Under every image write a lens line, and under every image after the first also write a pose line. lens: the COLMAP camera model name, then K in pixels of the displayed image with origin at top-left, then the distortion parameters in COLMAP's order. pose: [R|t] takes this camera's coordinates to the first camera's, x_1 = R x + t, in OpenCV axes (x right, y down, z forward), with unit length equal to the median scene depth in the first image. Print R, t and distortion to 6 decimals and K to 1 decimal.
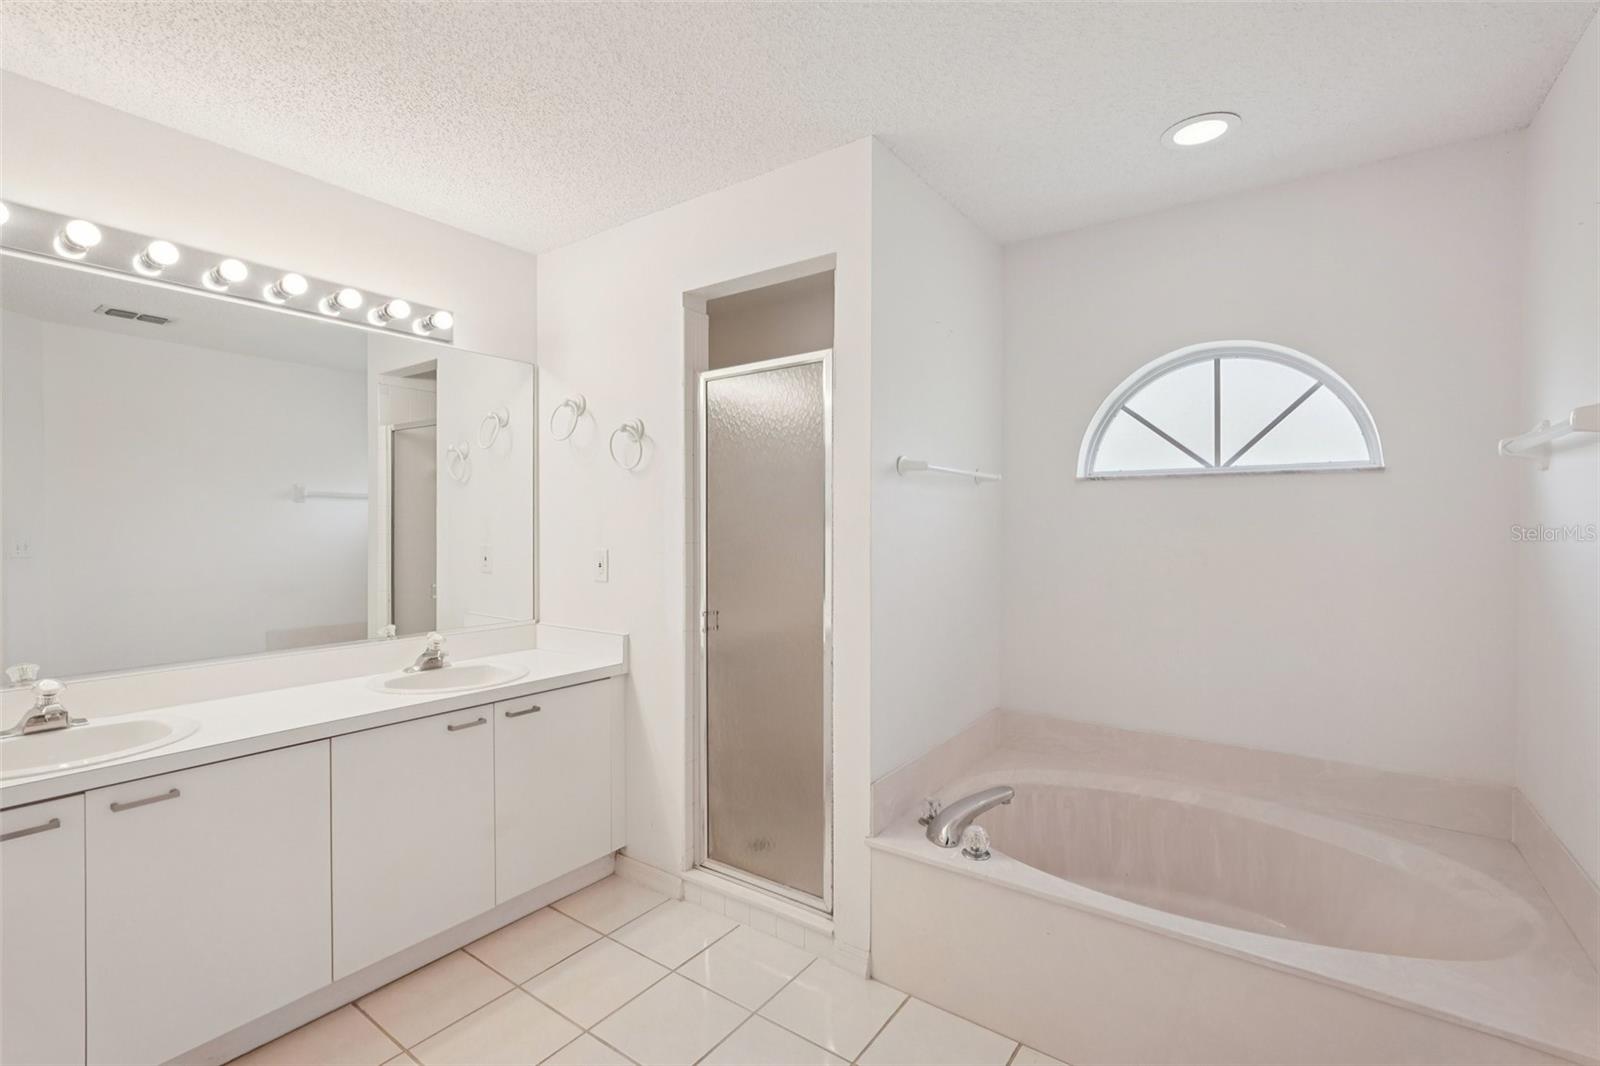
lens RADIAL K [[710.1, 0, 767.2], [0, 710.1, 527.5], [0, 0, 1]] dist [-0.015816, 0.006769]
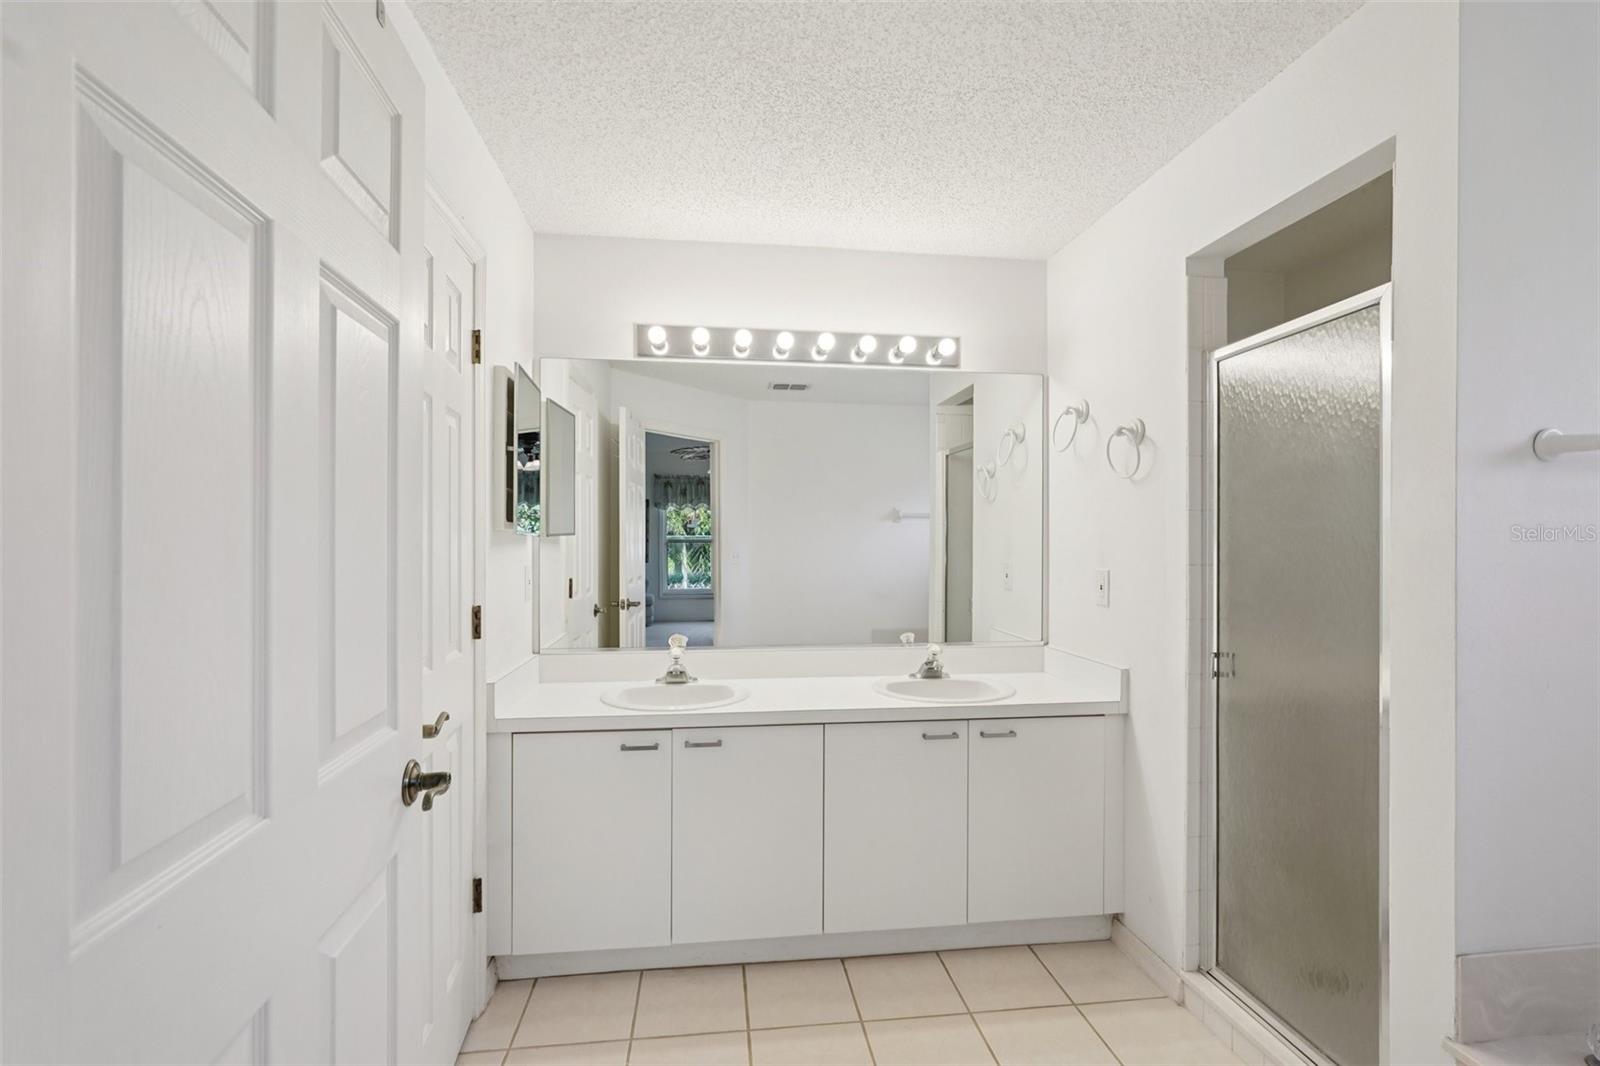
lens RADIAL K [[710.1, 0, 797.6], [0, 710.1, 537.0], [0, 0, 1]] dist [-0.015816, 0.006769]
pose [[0.695074, -0.002878, -0.718932, 0.153533], [-0.004465, 0.999955, -0.008319, -0.001302], [0.718924, 0.008992, 0.695030, 0.115688]]
